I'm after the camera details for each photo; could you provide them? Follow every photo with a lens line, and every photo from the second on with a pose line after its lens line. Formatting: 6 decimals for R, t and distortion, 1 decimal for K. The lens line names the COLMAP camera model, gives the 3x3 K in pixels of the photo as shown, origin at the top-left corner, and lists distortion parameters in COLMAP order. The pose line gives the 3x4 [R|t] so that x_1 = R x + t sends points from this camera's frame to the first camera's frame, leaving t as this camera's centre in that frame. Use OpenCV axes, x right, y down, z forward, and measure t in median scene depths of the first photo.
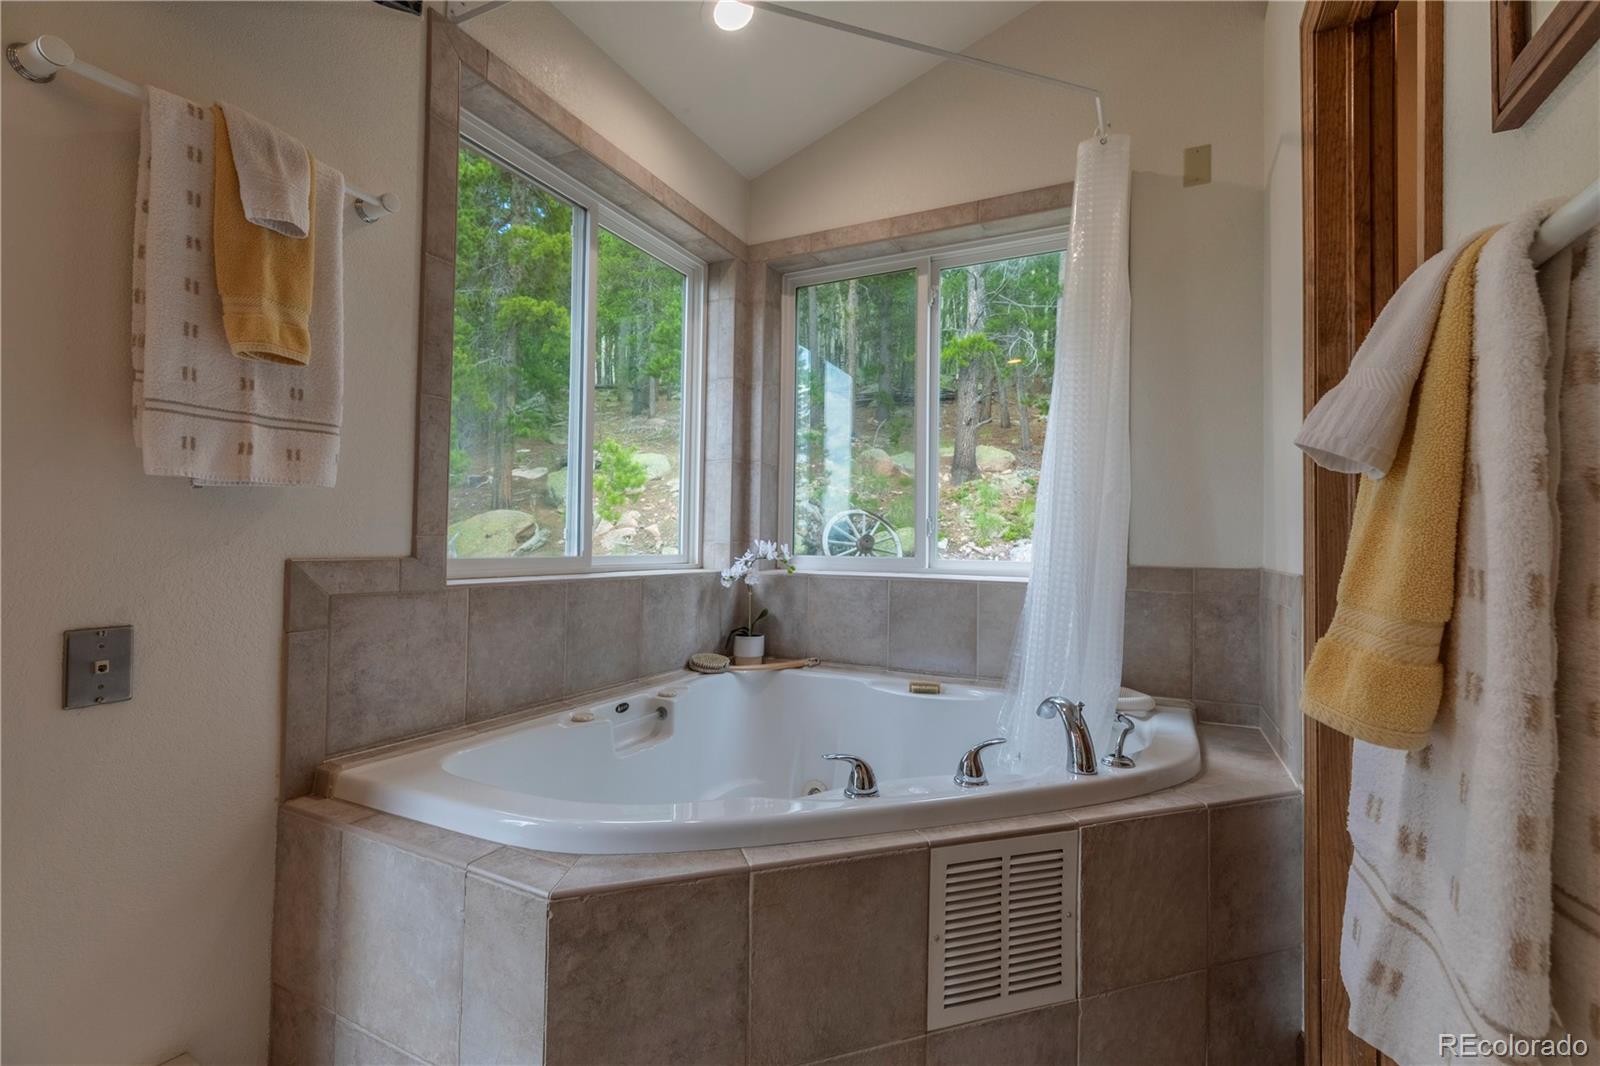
lens RADIAL K [[721.5, 0, 799.9], [0, 721.5, 527.1], [0, 0, 1]] dist [0.002700, 0.000225]
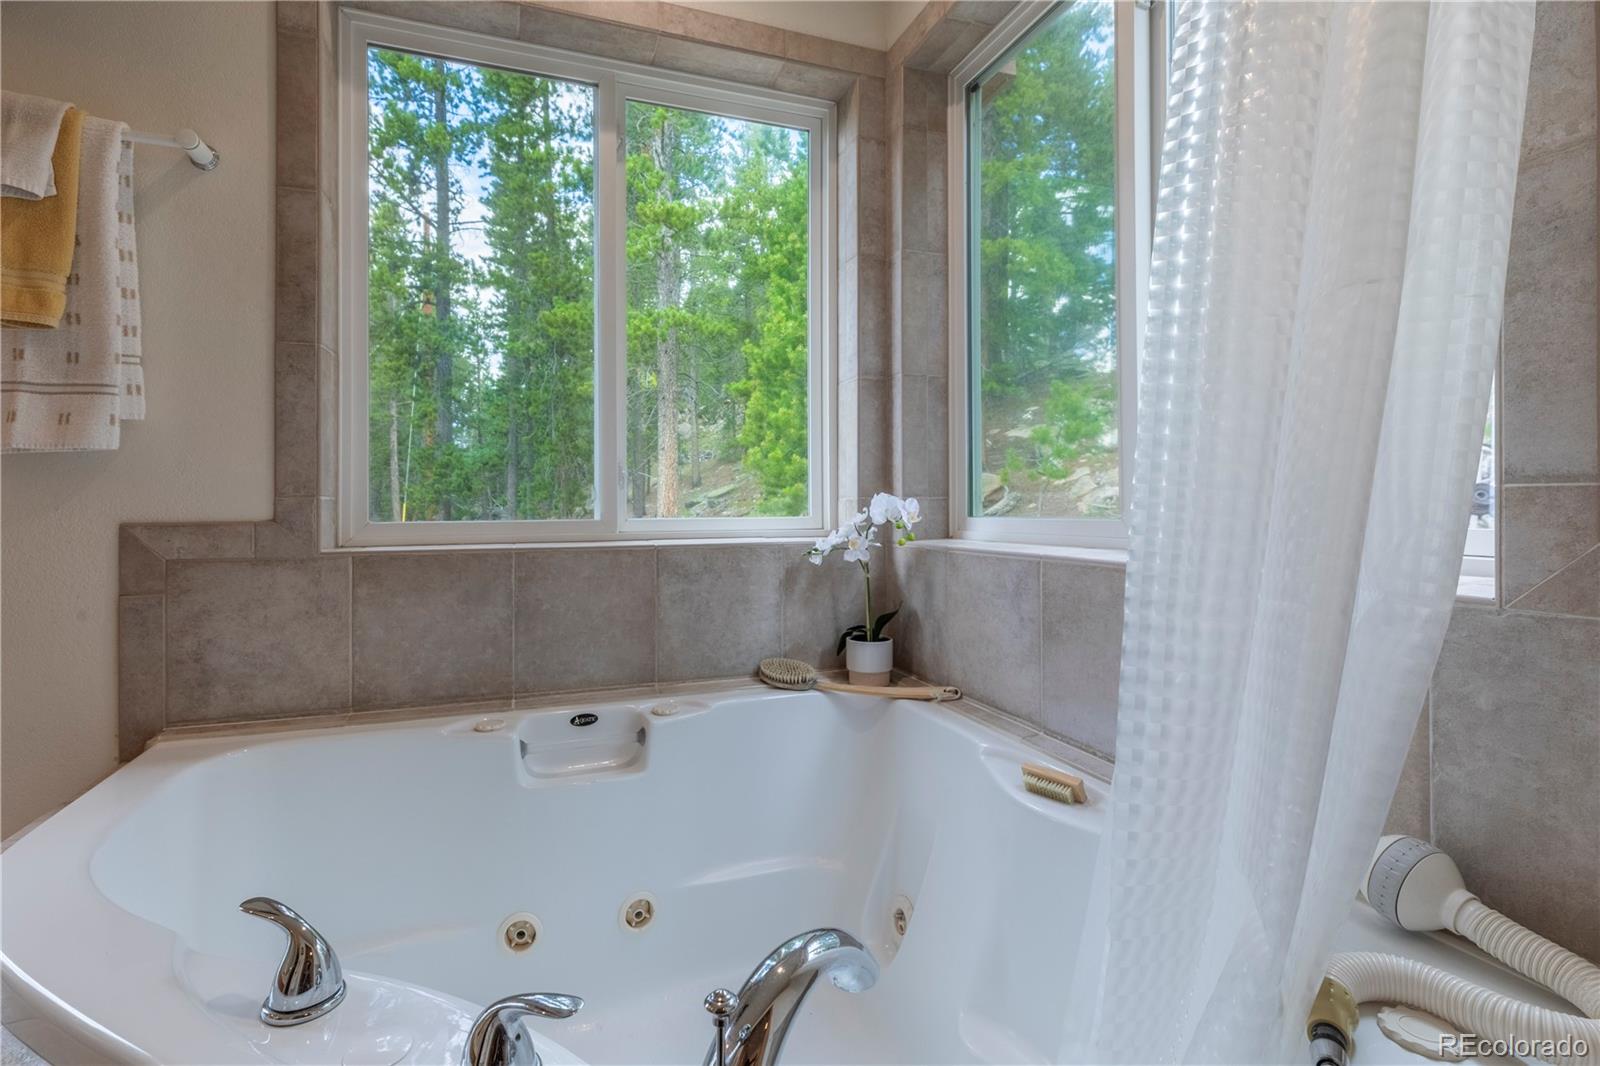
lens RADIAL K [[766.7, 0, 772.3], [0, 766.7, 500.3], [0, 0, 1]] dist [0.003642, -0.000079]
pose [[0.718954, -0.024633, -0.694621, 0.585112], [0.032283, 0.999477, -0.002030, 0.036808], [0.694308, -0.020965, 0.719373, 0.721174]]
